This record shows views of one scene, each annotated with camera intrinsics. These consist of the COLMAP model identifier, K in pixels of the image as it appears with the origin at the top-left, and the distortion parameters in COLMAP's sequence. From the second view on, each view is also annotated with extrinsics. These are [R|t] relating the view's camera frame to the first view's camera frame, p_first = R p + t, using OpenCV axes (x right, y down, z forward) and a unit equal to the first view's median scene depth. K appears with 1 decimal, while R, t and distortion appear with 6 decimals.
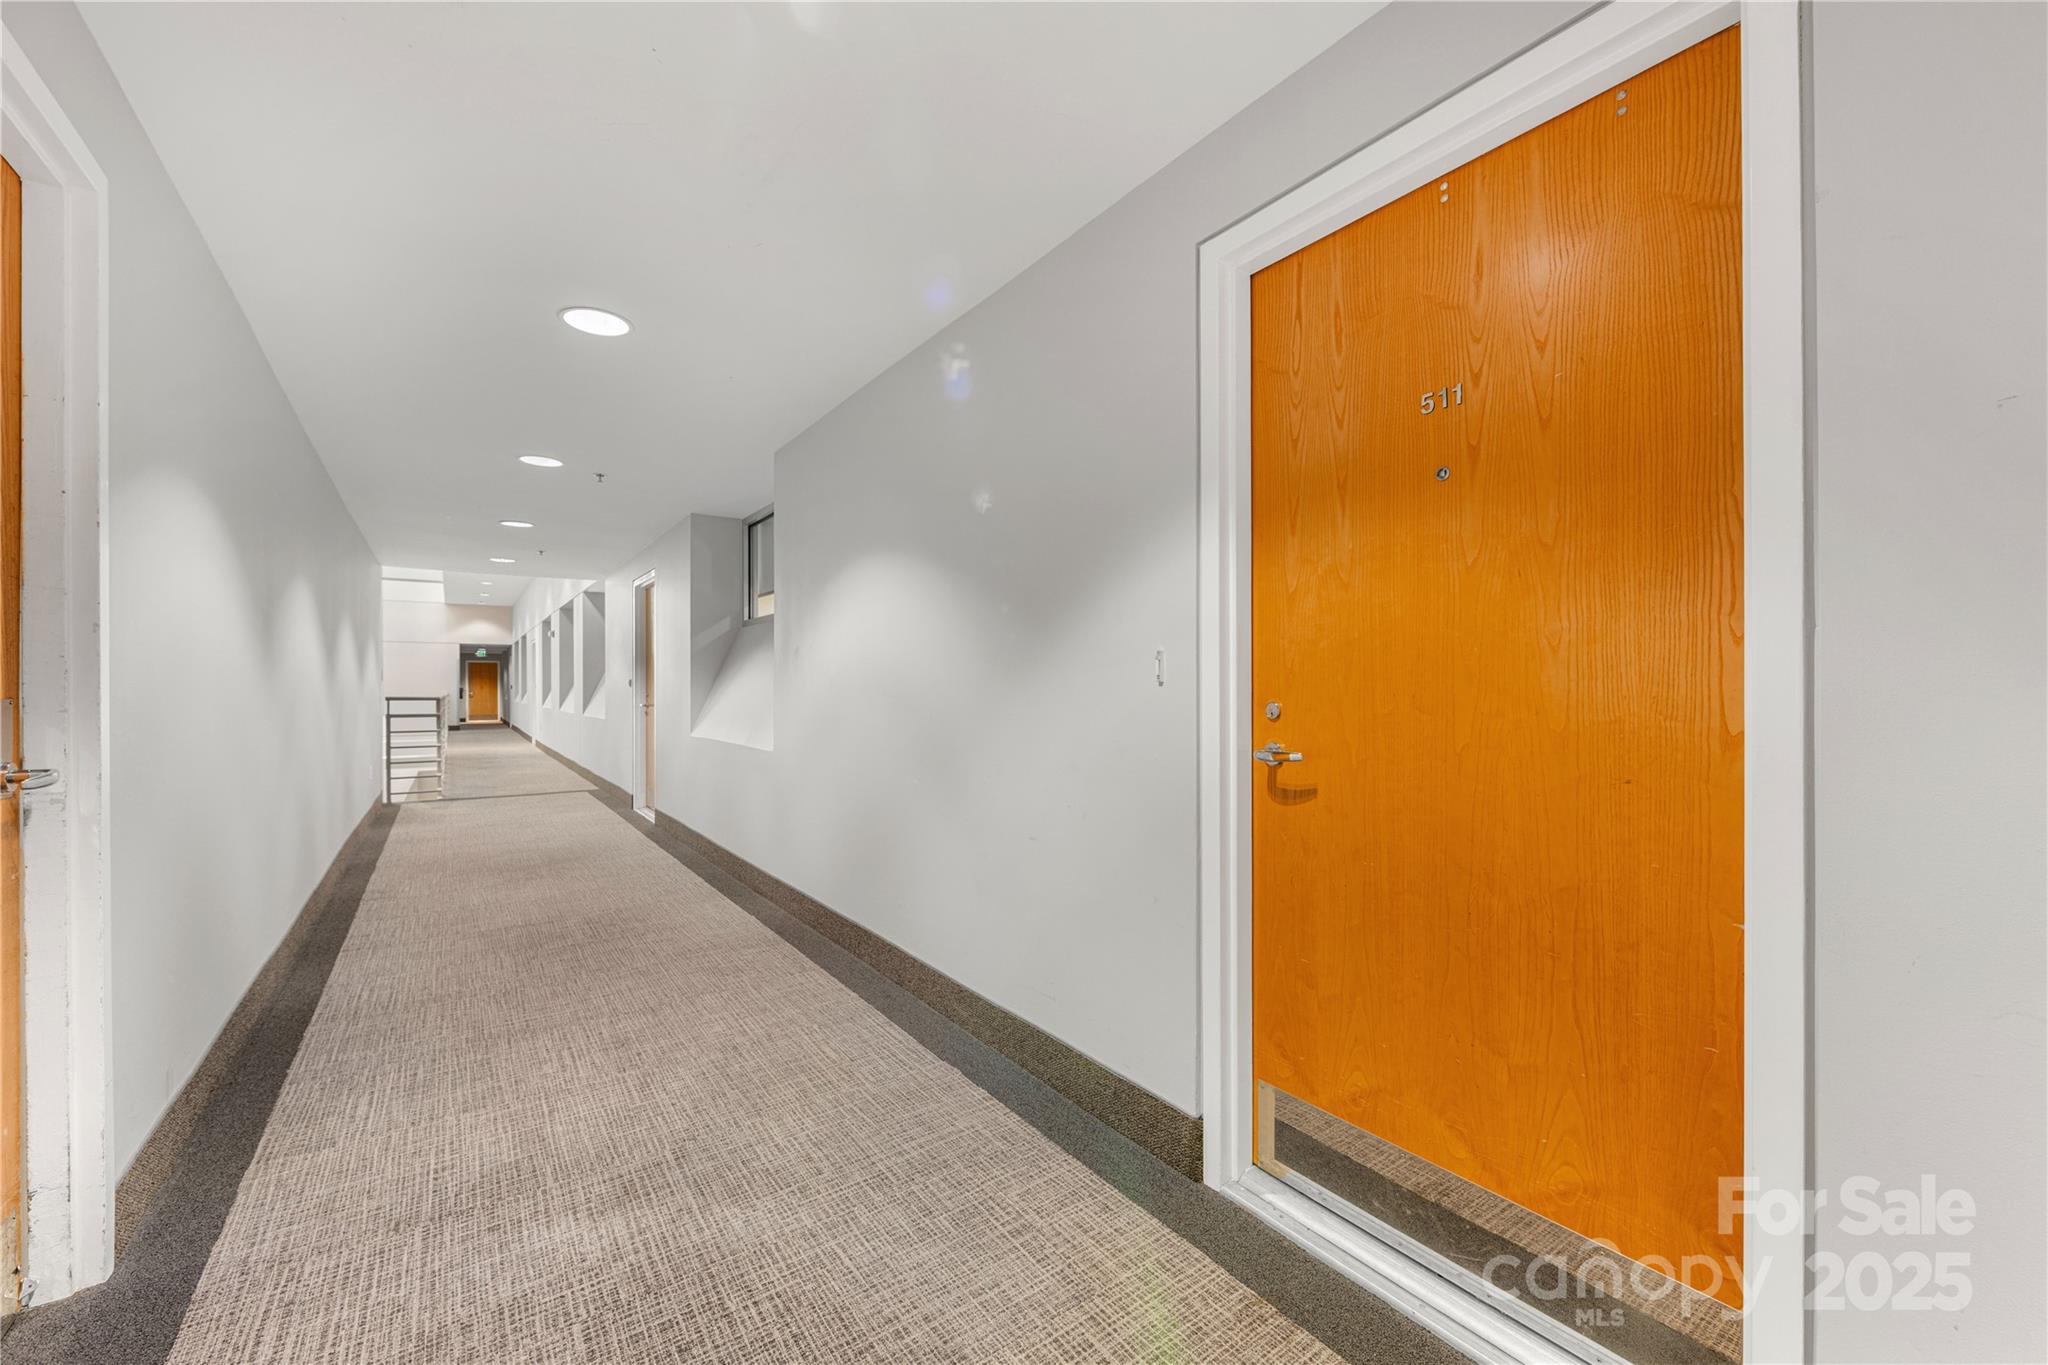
lens RADIAL K [[805.8, 0, 1023.2], [0, 805.8, 686.6], [0, 0, 1]] dist [-0.001132, -0.000414]
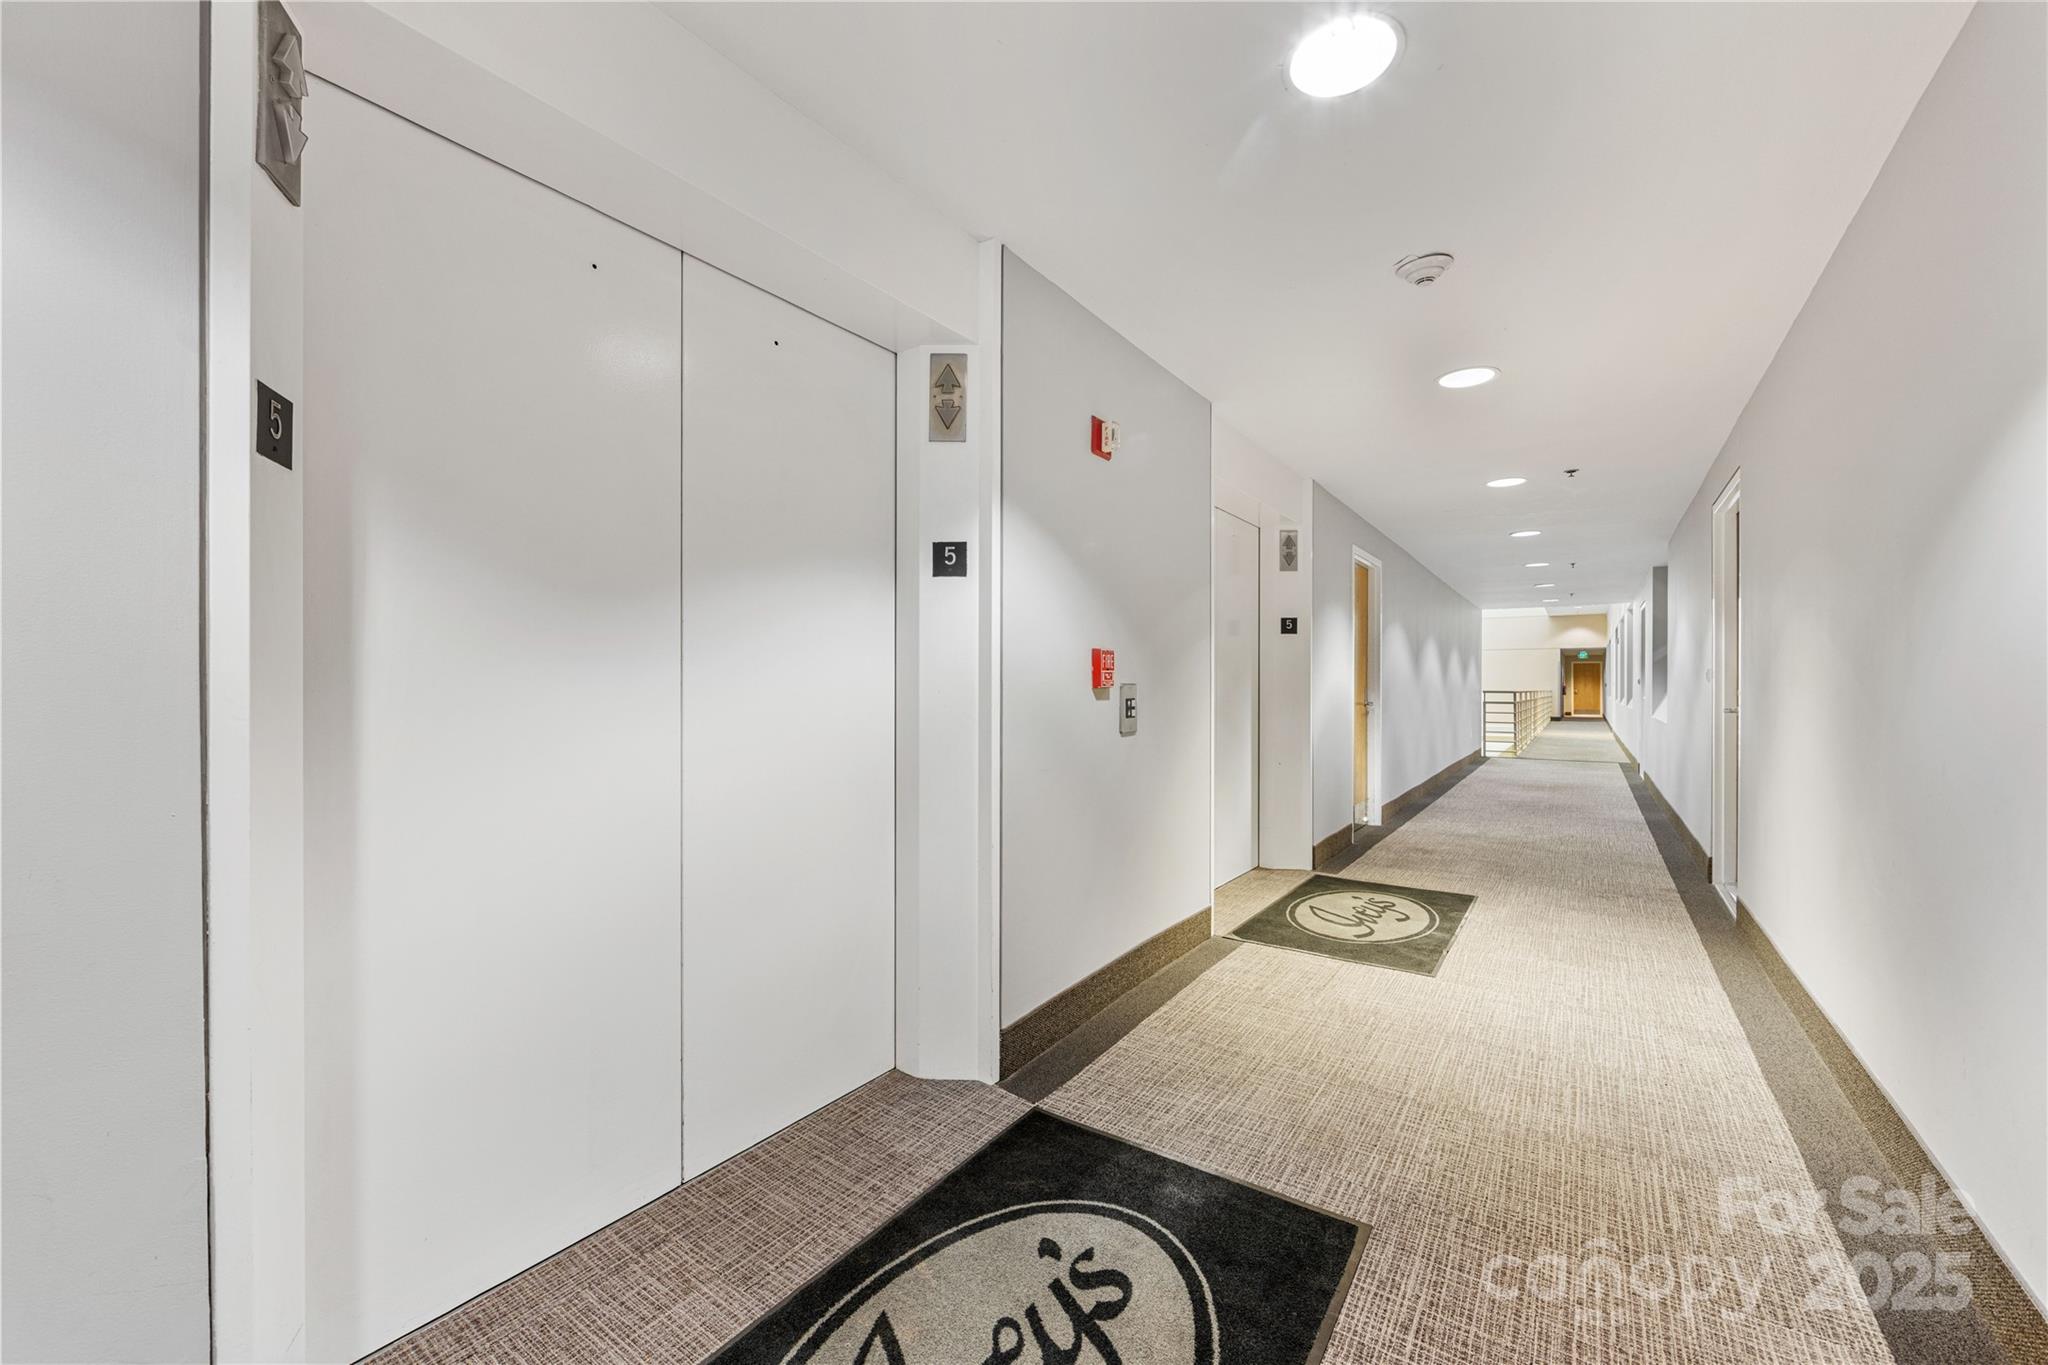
lens RADIAL K [[805.8, 0, 1023.2], [0, 805.8, 686.6], [0, 0, 1]] dist [-0.001132, -0.000414]
pose [[0.337338, 0.003099, -0.941379, 0.168471], [-0.000714, 0.999995, 0.003036, 0.000051], [0.941383, -0.000352, 0.337338, -0.167624]]
